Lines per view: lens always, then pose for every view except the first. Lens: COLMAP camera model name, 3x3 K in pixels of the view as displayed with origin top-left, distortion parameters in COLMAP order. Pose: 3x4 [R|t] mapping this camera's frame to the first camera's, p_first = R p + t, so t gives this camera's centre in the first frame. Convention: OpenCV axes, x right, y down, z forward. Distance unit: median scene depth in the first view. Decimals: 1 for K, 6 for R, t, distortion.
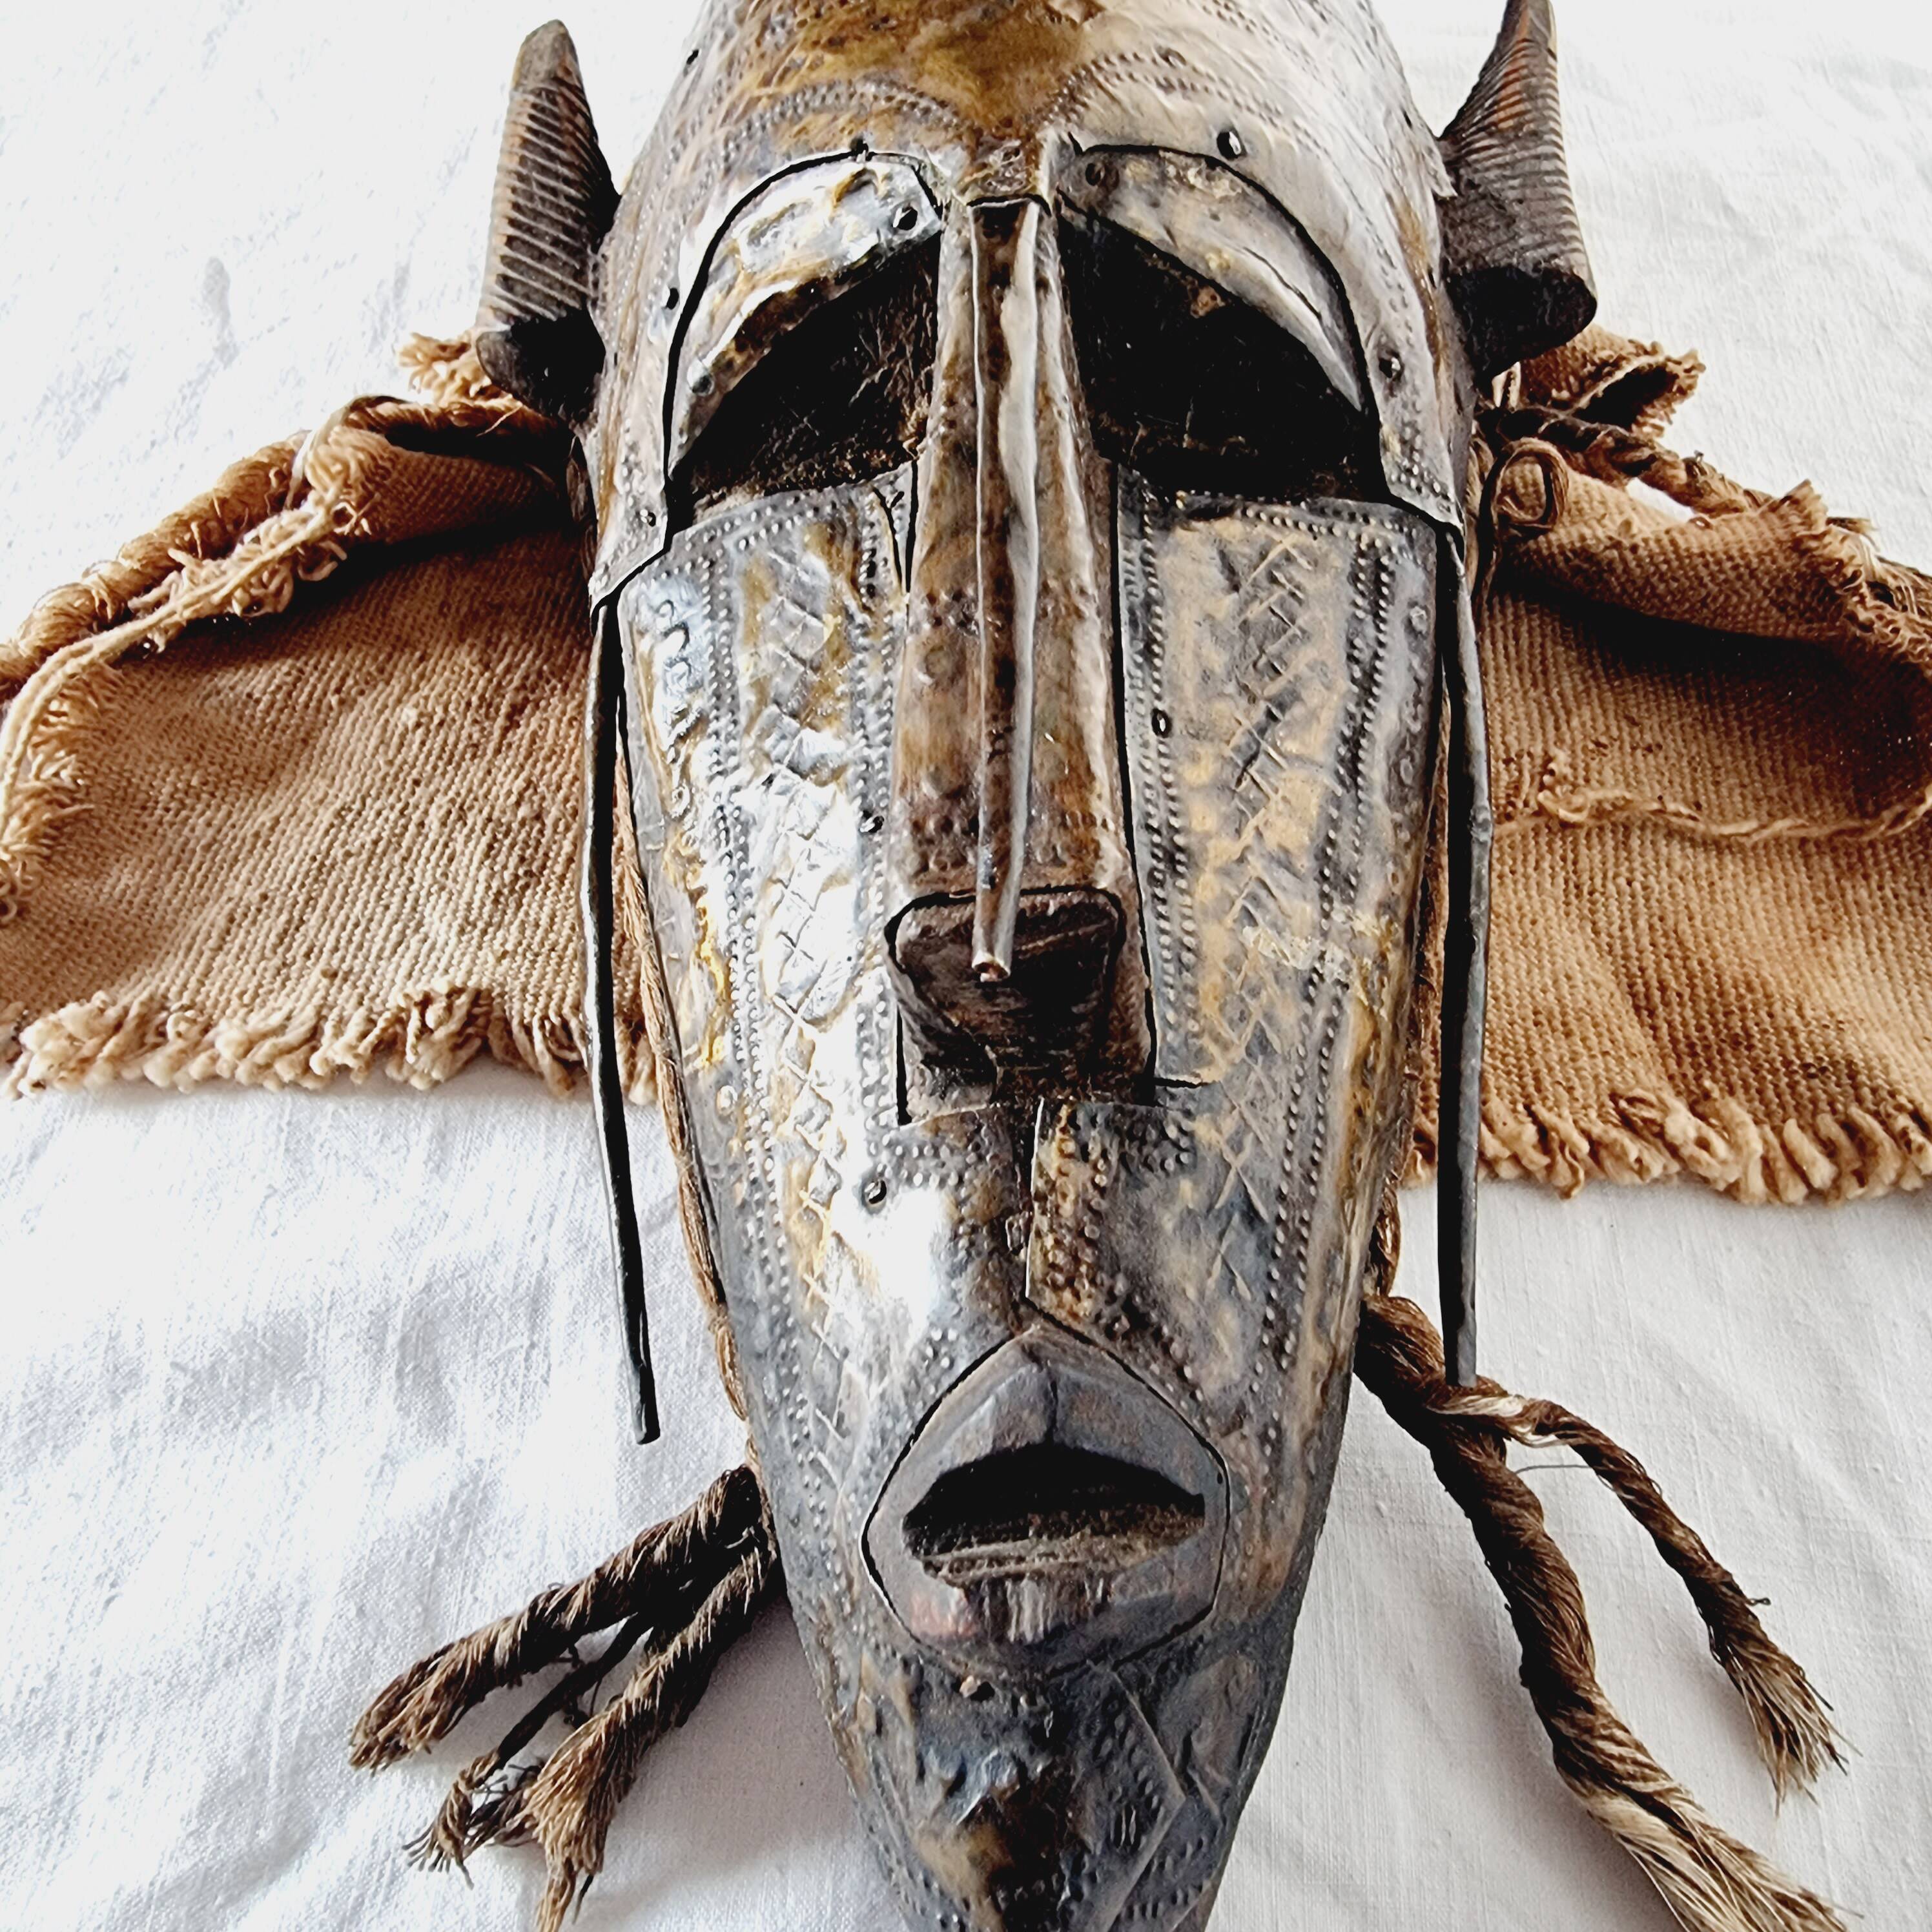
lens RADIAL K [[1835.3, 0, 980.6], [0, 1835.3, 842.0], [0, 0, 1]] dist [-0.001644, 0.000000]
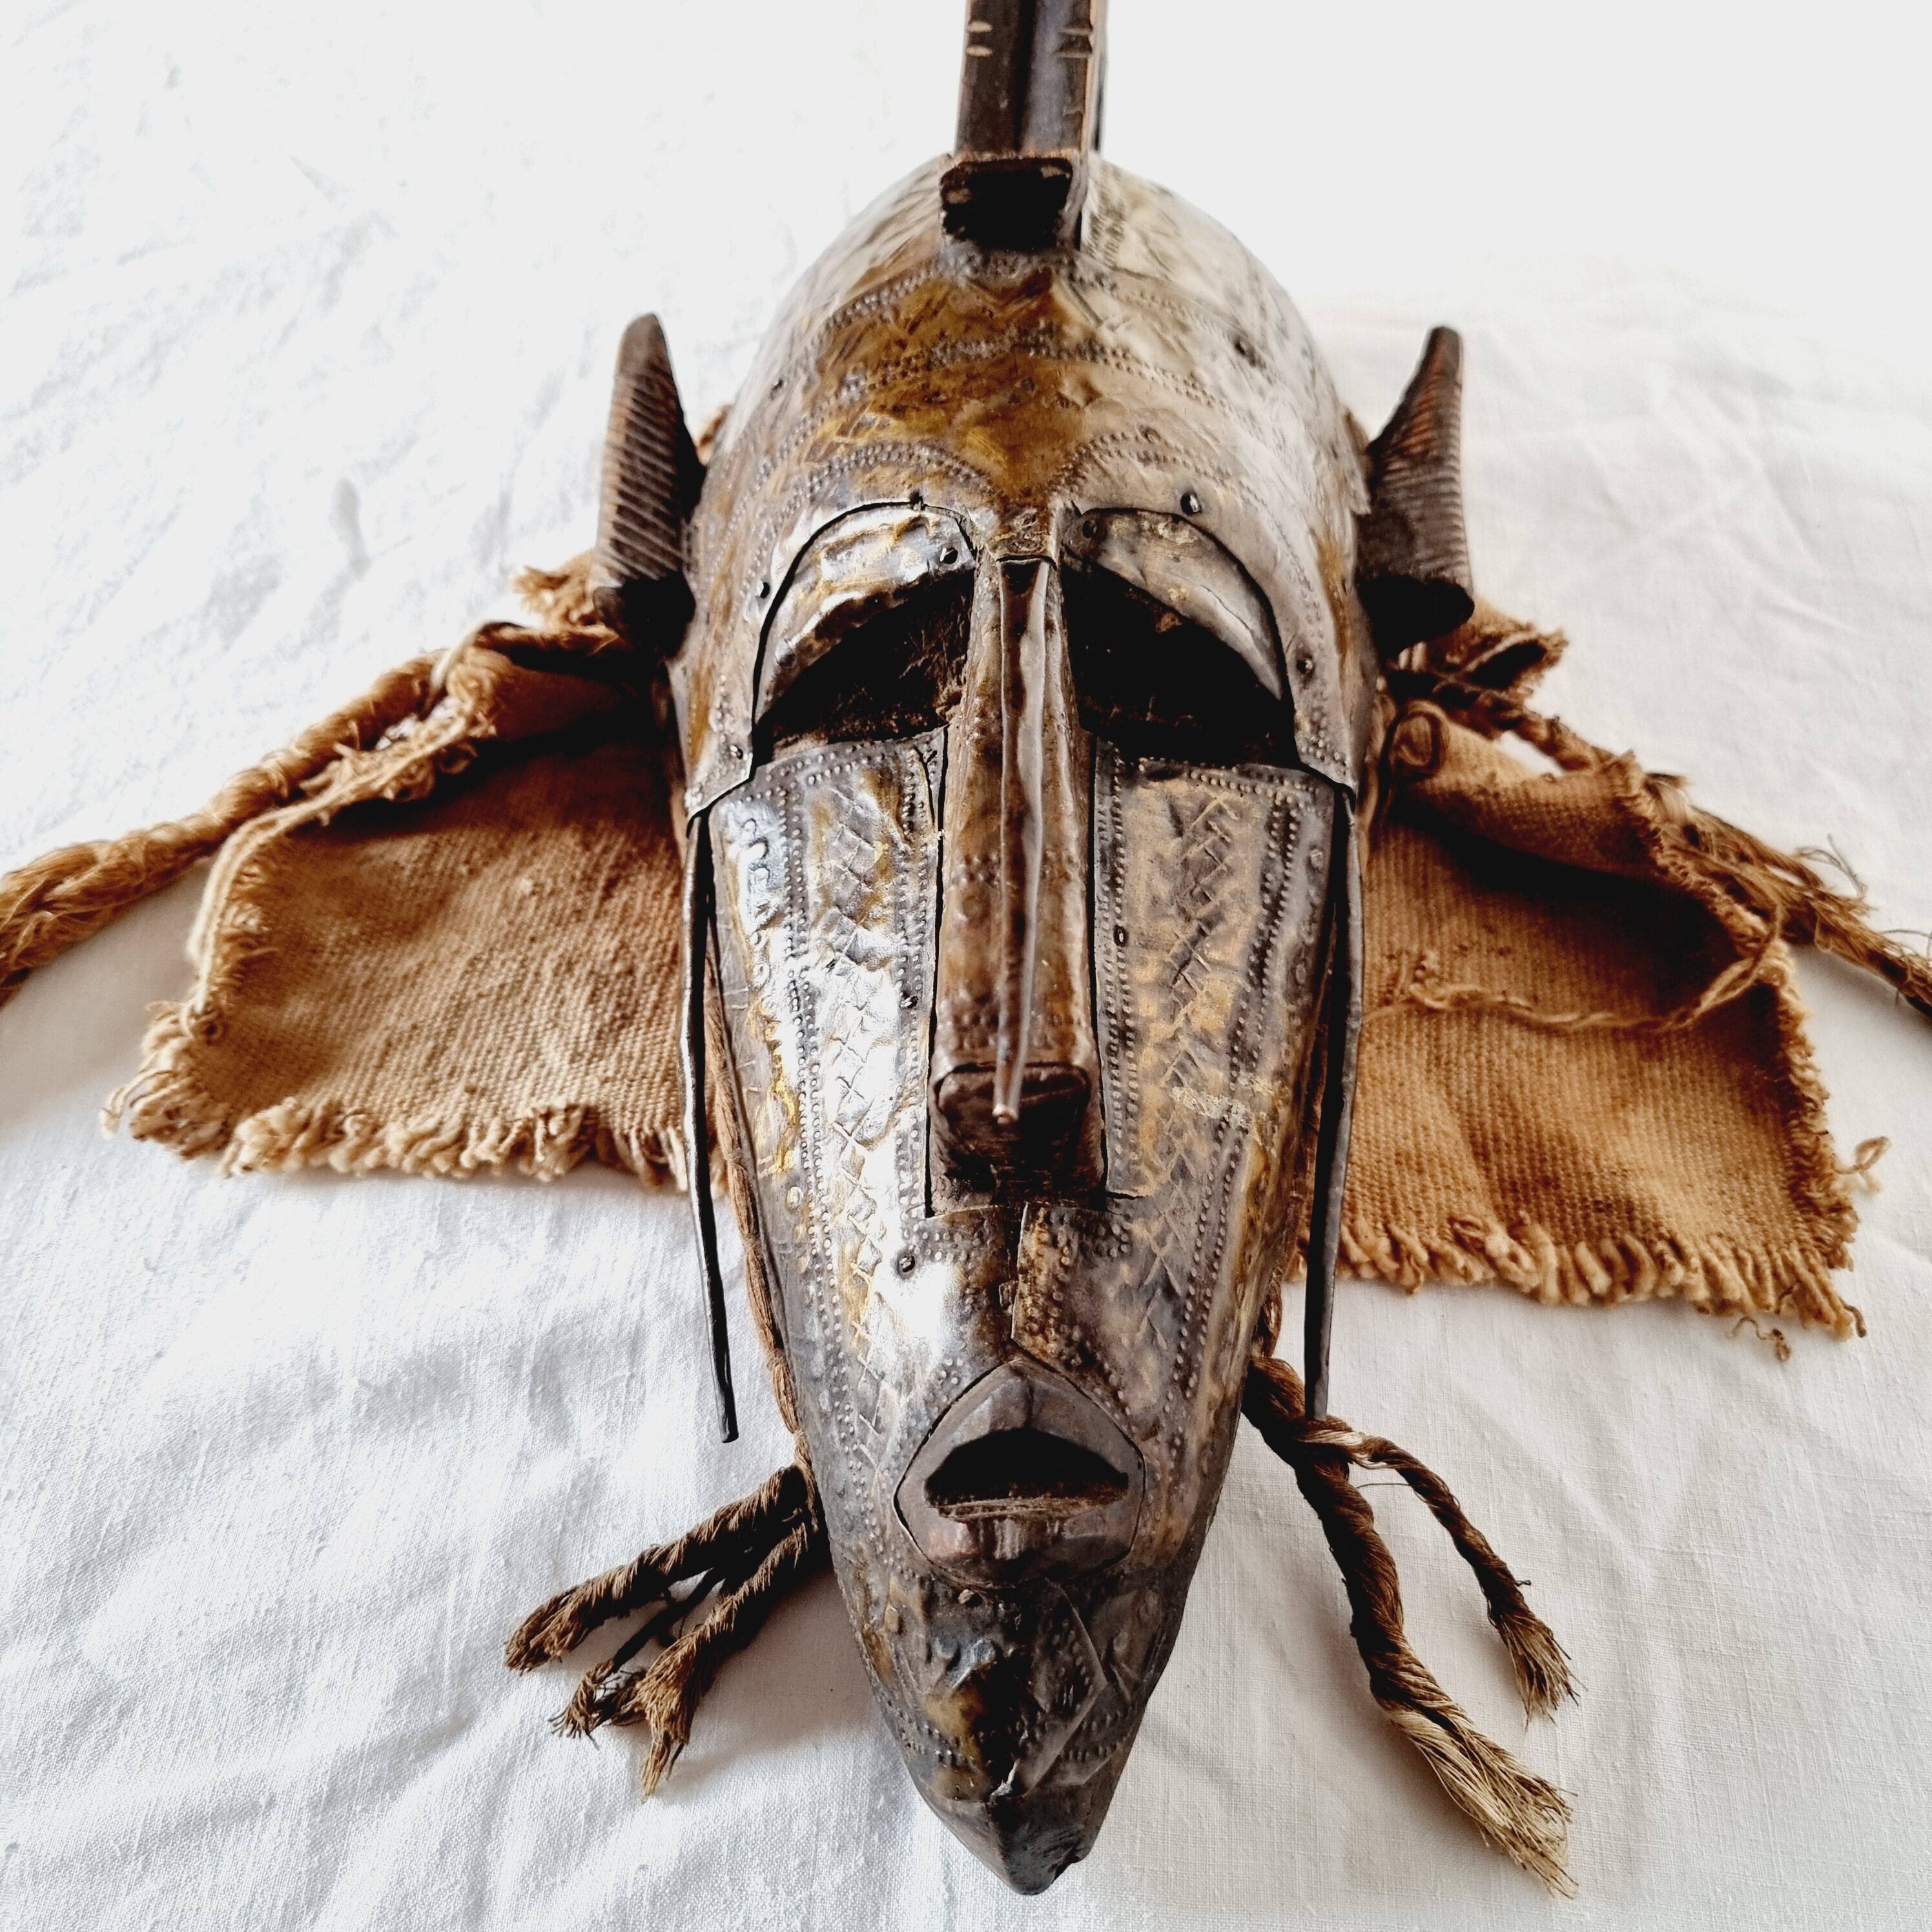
lens RADIAL K [[1835.3, 0, 991.6], [0, 1835.3, 996.3], [0, 0, 1]] dist [-0.001644, 0.000000]
pose [[0.998835, 0.039222, 0.028096, -0.031460], [-0.039802, 0.999000, 0.020363, -0.038838], [-0.027269, -0.021457, 0.999398, -0.332257]]
